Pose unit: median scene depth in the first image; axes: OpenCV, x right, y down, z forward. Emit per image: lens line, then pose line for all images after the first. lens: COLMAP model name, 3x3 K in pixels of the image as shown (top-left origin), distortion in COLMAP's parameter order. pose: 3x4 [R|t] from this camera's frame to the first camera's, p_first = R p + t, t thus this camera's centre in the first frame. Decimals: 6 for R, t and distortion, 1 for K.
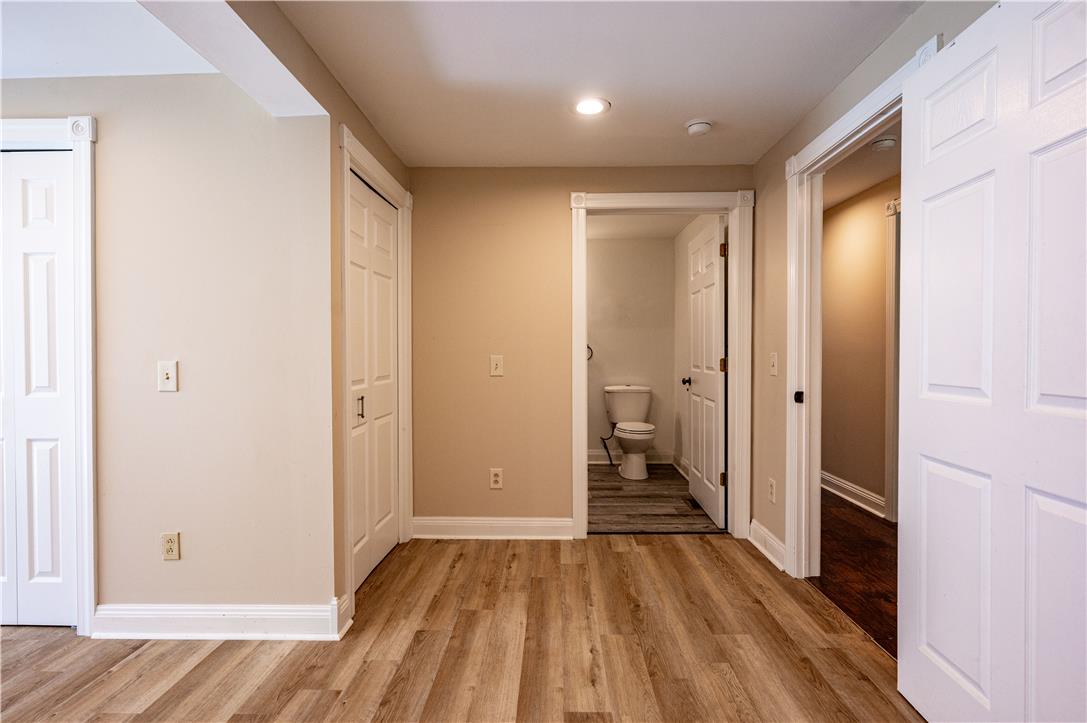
lens RADIAL K [[546.5, 0, 543.7], [0, 546.5, 358.9], [0, 0, 1]] dist [0.001000, -0.000652]
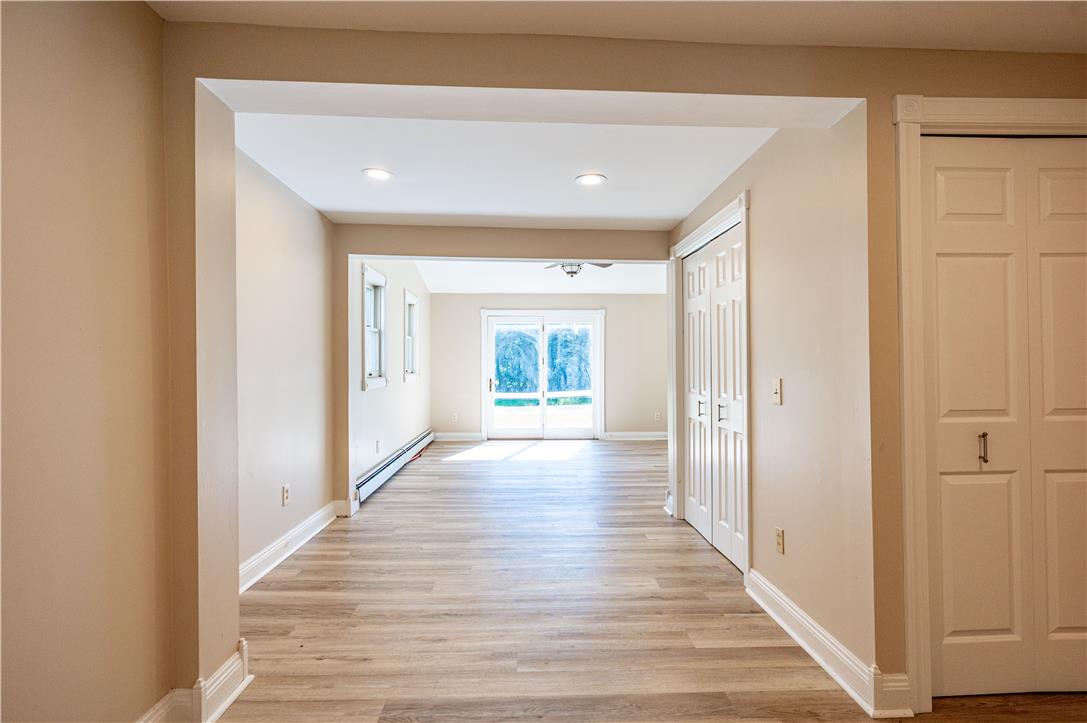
lens RADIAL K [[534.2, 0, 541.4], [0, 534.2, 361.9], [0, 0, 1]] dist [0.003316, 0.001955]
pose [[0.058770, -0.006130, -0.998253, 0.419651], [-0.011383, 0.999912, -0.006810, -0.017932], [0.998207, 0.011764, 0.058695, 0.440185]]
